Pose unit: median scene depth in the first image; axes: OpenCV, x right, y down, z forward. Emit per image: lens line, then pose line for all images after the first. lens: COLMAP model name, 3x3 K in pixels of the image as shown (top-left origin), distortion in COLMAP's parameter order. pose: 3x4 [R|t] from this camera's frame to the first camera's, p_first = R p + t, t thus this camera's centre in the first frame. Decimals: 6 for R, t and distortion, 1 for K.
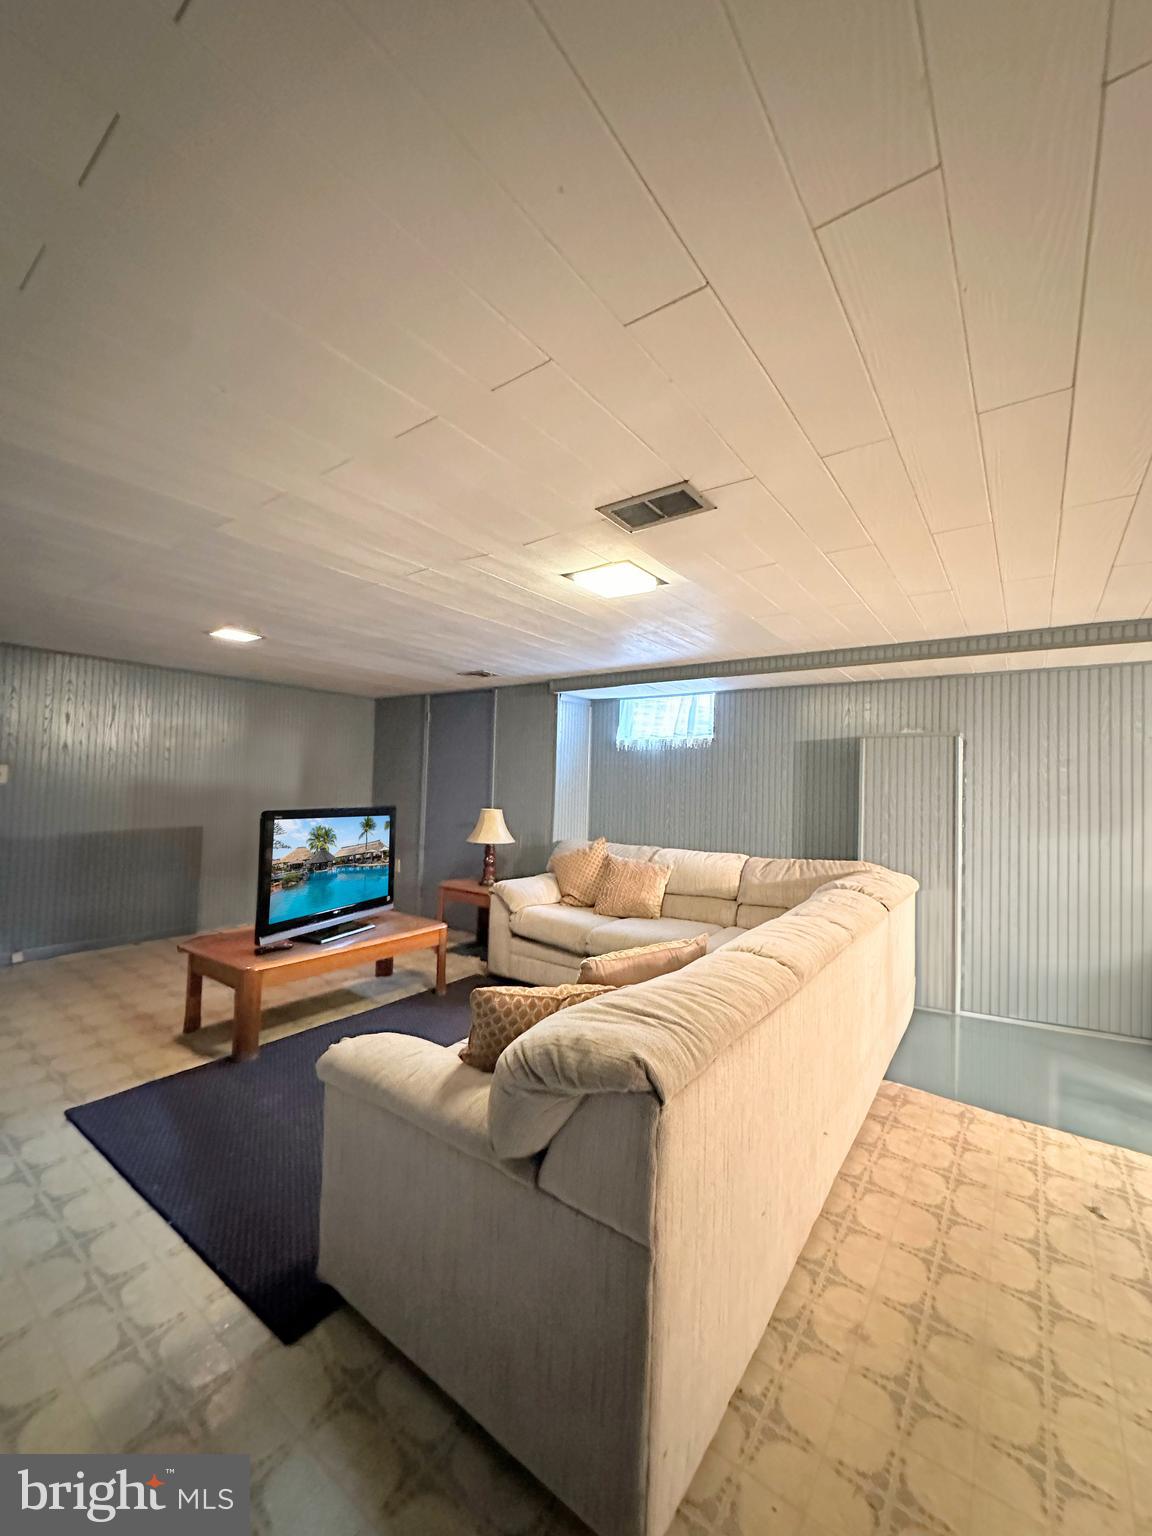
lens RADIAL K [[611.2, 0, 576.0], [0, 611.2, 768.0], [0, 0, 1]] dist [-0.000764, 0.000171]
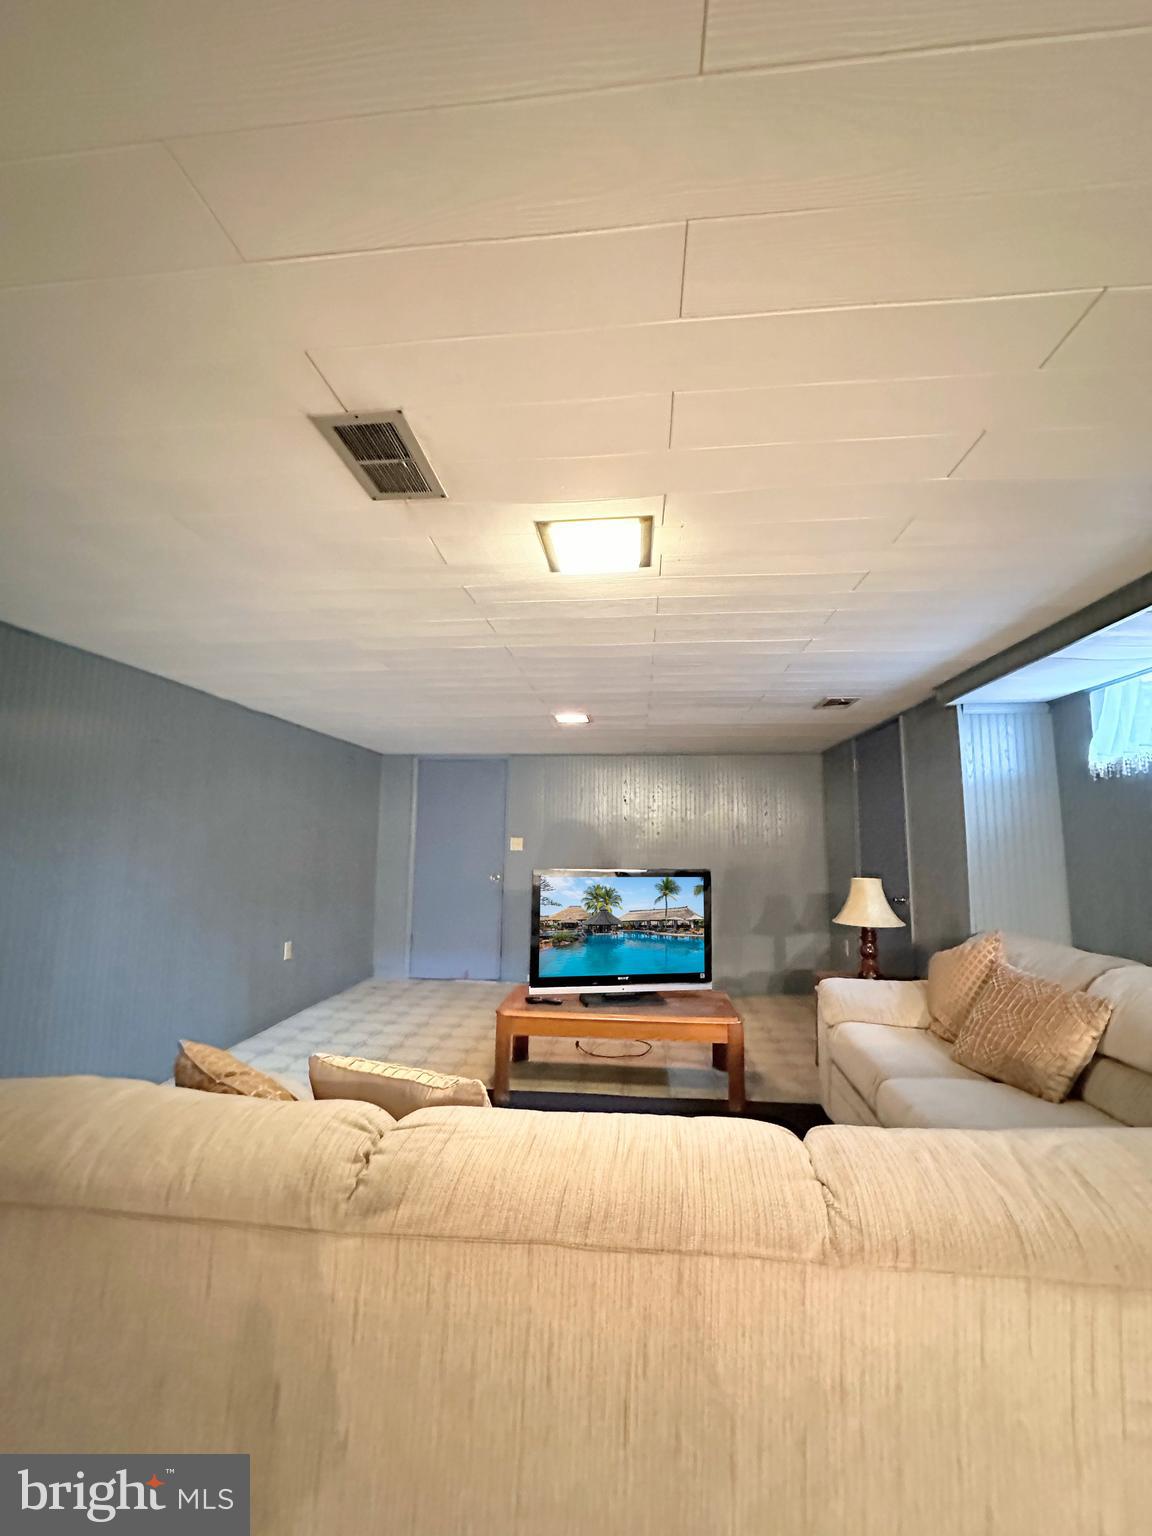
lens RADIAL K [[611.2, 0, 576.0], [0, 611.2, 768.0], [0, 0, 1]] dist [-0.000764, 0.000171]
pose [[0.512172, -0.128635, -0.849195, 0.423557], [0.027909, 0.990691, -0.133236, 0.031160], [0.858429, 0.044539, 0.510995, 0.416891]]
